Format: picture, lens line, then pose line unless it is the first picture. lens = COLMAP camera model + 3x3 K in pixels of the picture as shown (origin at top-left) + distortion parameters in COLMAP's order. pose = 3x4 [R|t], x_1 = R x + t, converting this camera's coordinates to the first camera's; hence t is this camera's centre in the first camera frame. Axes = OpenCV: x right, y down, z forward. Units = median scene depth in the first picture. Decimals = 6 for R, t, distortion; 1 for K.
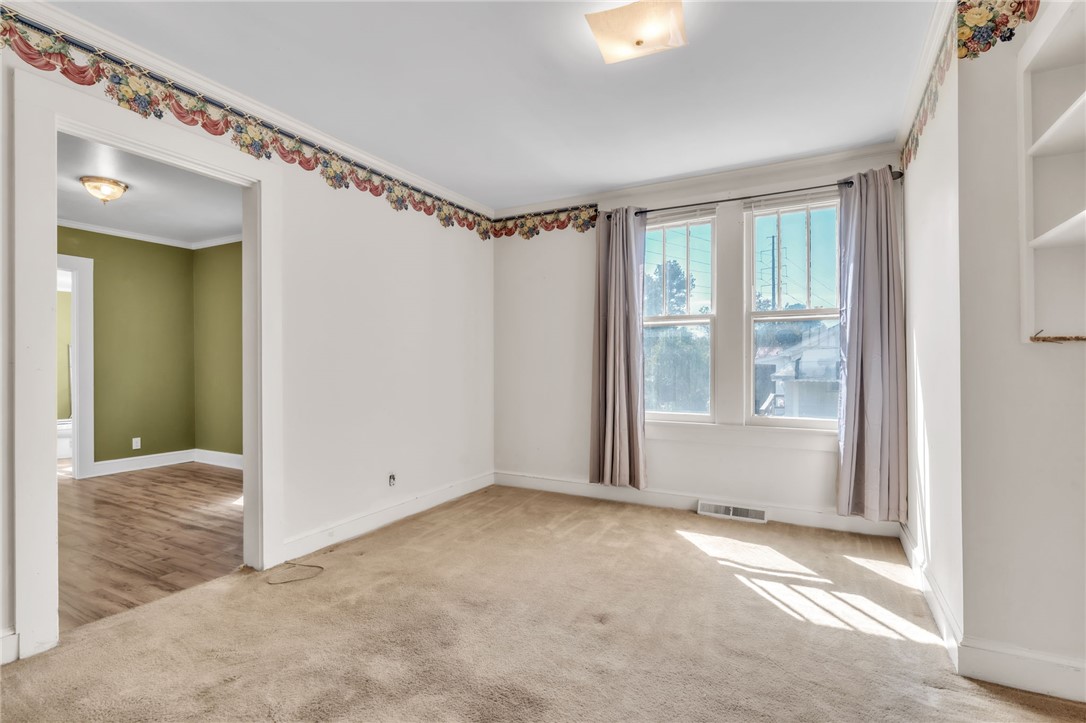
lens RADIAL K [[504.5, 0, 536.5], [0, 504.5, 362.9], [0, 0, 1]] dist [-0.008189, 0.001222]
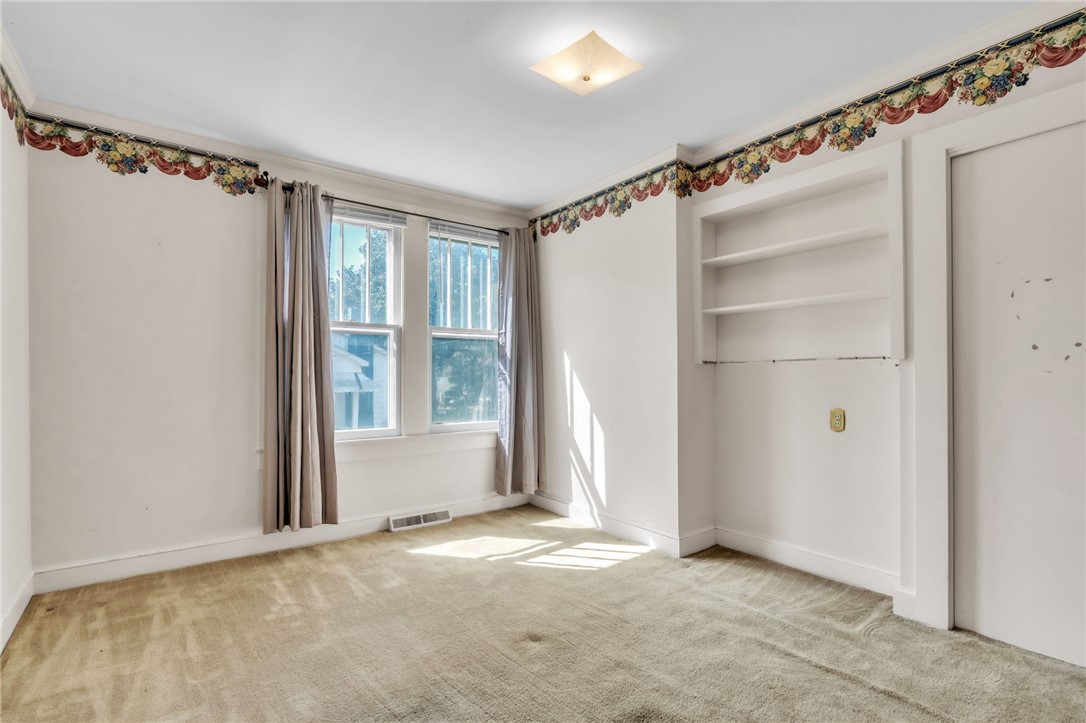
lens RADIAL K [[498.7, 0, 542.7], [0, 498.7, 378.1], [0, 0, 1]] dist [-0.002292, -0.000049]
pose [[0.434446, -0.002241, 0.900695, -0.438855], [0.002975, 0.999995, 0.001053, 0.006589], [-0.900693, 0.002222, 0.434450, 0.349825]]
